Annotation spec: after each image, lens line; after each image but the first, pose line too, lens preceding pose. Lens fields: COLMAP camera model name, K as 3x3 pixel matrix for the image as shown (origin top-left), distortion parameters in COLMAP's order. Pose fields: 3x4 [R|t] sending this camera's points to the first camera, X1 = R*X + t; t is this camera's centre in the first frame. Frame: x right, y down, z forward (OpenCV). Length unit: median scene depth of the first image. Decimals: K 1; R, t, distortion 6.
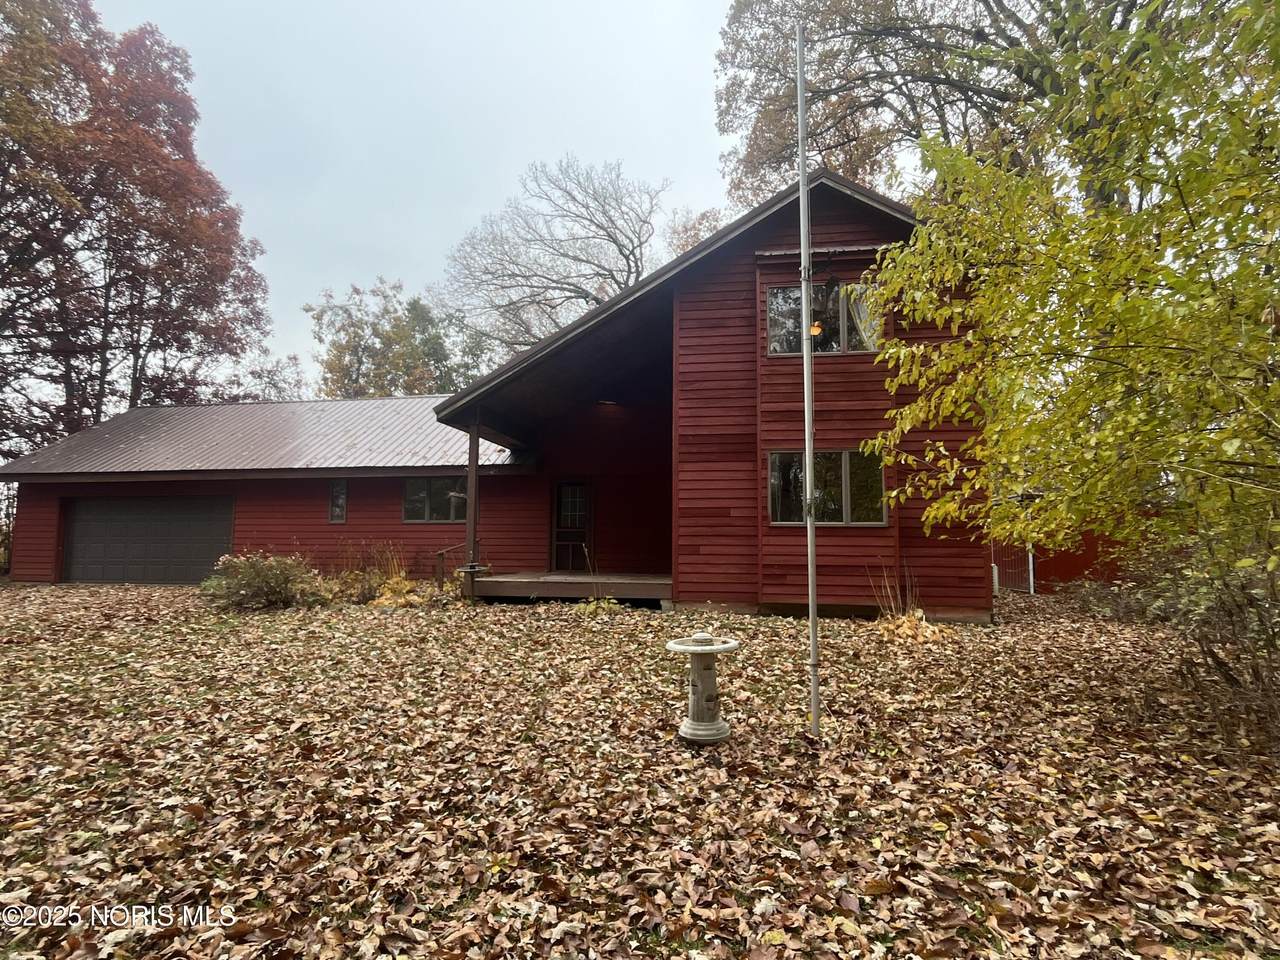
lens RADIAL K [[764.3, 0, 640.0], [0, 764.3, 480.0], [0, 0, 1]] dist [-0.008137, -0.002862]
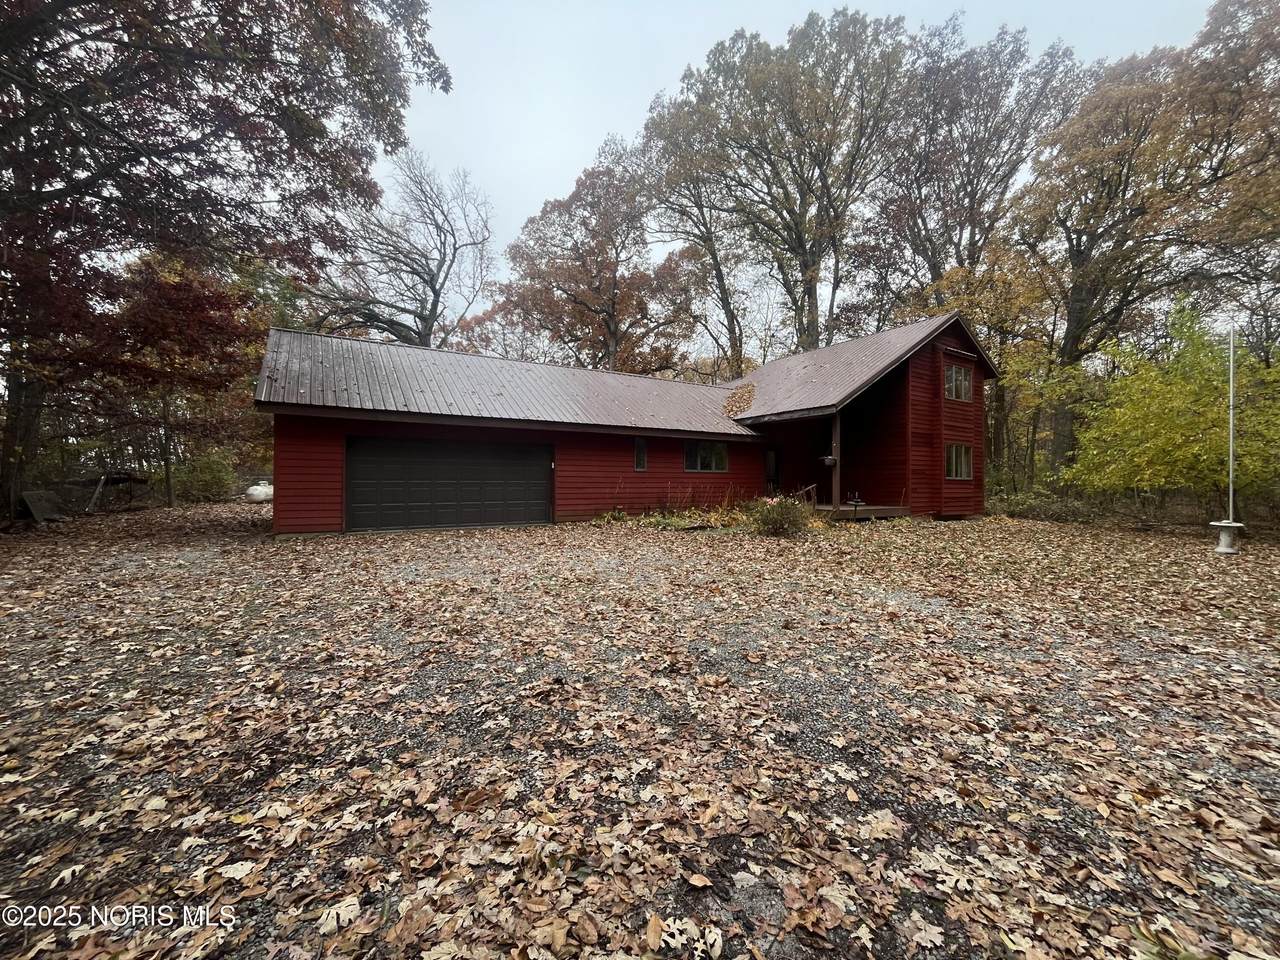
lens RADIAL K [[532.4, 0, 640.0], [0, 532.4, 480.0], [0, 0, 1]] dist [0.001932, 0.000431]
pose [[0.730794, 0.002792, 0.682592, -1.378889], [-0.063513, 0.995932, 0.063924, 0.020081], [-0.679637, -0.090069, 0.727998, 0.465614]]
